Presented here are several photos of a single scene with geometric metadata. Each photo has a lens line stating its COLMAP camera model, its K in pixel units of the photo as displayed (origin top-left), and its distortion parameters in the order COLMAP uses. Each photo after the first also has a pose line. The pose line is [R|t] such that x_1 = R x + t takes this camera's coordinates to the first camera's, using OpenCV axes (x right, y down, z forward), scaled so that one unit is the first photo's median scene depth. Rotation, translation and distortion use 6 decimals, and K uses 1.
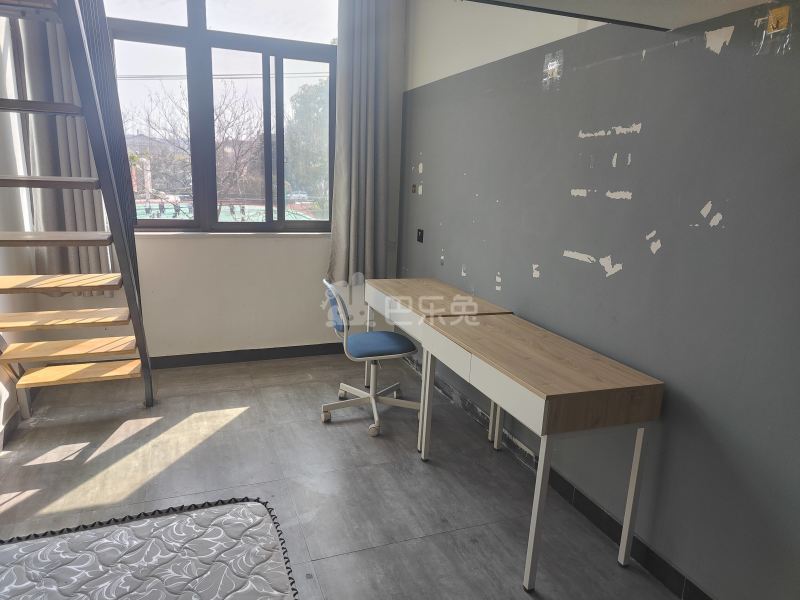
lens RADIAL K [[553.2, 0, 401.6], [0, 553.2, 304.1], [0, 0, 1]] dist [0.016311, -0.001012]
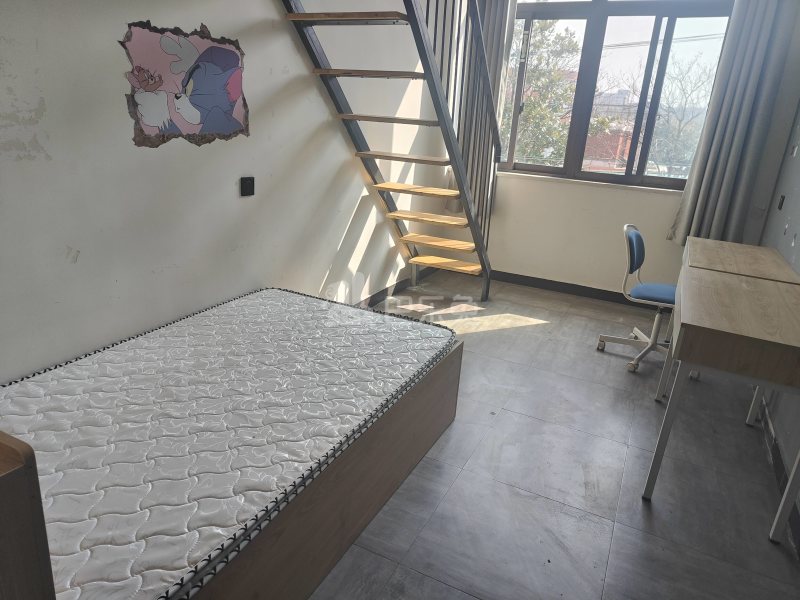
lens RADIAL K [[558.4, 0, 397.4], [0, 558.4, 299.1], [0, 0, 1]] dist [0.016080, 0.000532]
pose [[0.678629, 0.236757, -0.695276, 0.361777], [-0.207145, 0.969889, 0.128084, 0.052900], [0.704666, 0.057101, 0.707238, -0.107156]]
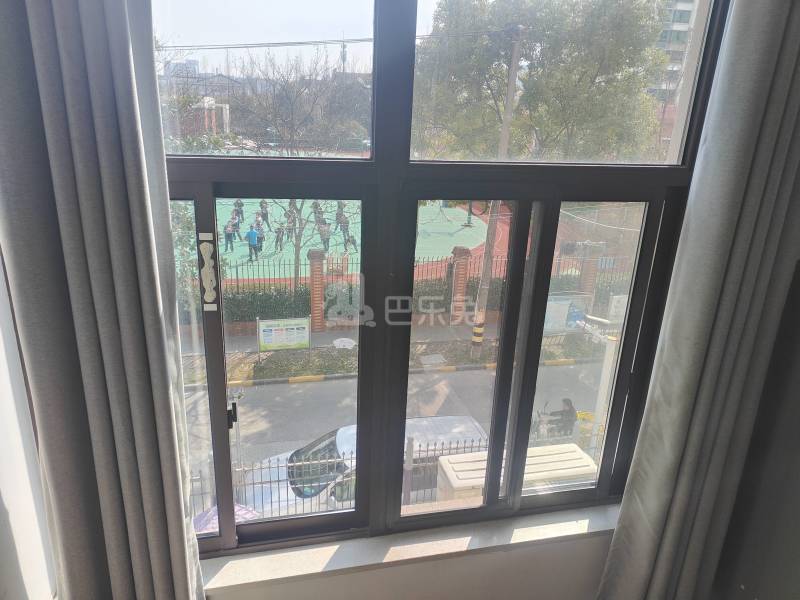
lens RADIAL K [[558.4, 0, 397.4], [0, 558.4, 299.1], [0, 0, 1]] dist [0.016080, 0.000532]
pose [[0.990732, 0.044851, -0.128216, -0.349566], [-0.033346, 0.995337, 0.090513, -0.498097], [0.131678, -0.085399, 0.987607, 0.639168]]
